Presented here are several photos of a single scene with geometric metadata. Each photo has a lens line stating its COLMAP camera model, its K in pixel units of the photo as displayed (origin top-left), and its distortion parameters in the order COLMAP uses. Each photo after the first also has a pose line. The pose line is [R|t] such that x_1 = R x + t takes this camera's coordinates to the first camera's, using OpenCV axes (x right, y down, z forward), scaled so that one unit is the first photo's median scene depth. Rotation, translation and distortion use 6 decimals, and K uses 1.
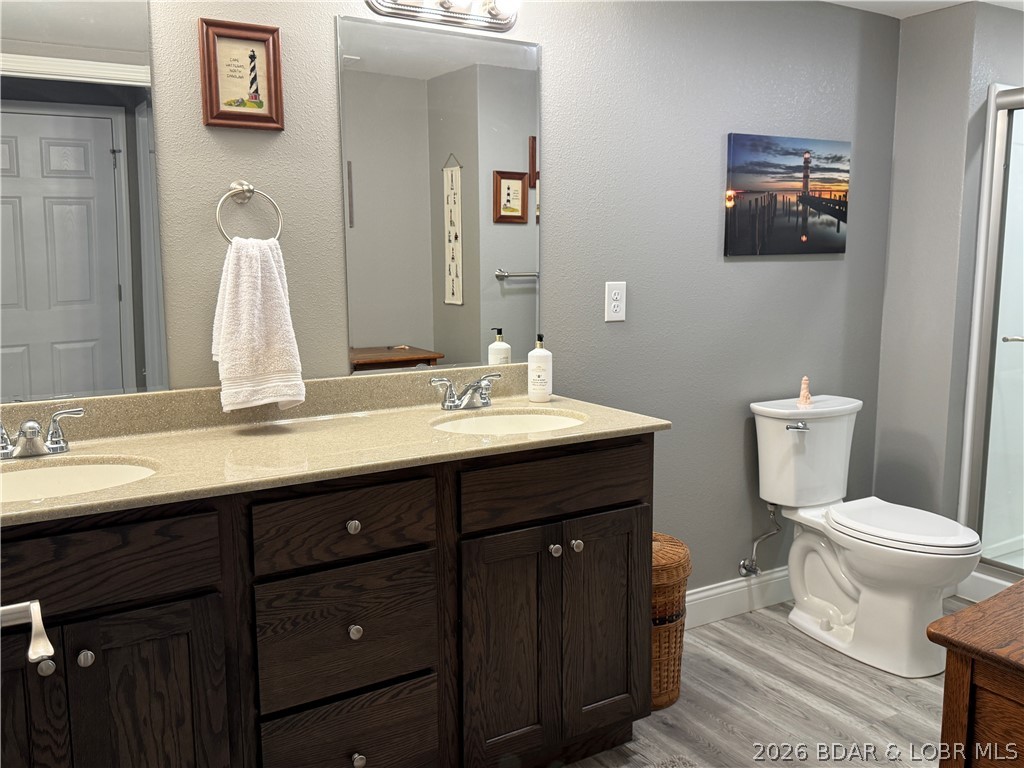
lens RADIAL K [[890.1, 0, 512.0], [0, 890.1, 384.0], [0, 0, 1]] dist [0.154926, -0.320192]
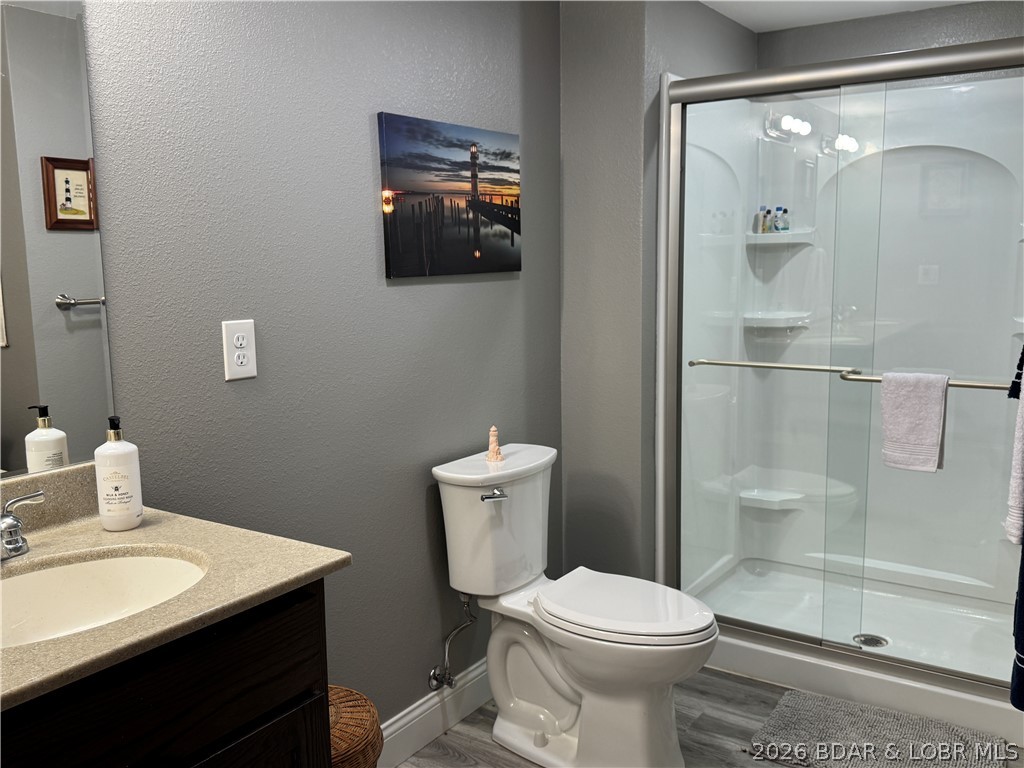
lens RADIAL K [[890.1, 0, 512.0], [0, 890.1, 384.0], [0, 0, 1]] dist [0.154926, -0.320192]
pose [[0.914048, -0.070060, 0.399508, 0.027768], [0.072685, 0.997318, 0.008597, -0.051468], [-0.399039, 0.021180, 0.916689, 0.268878]]
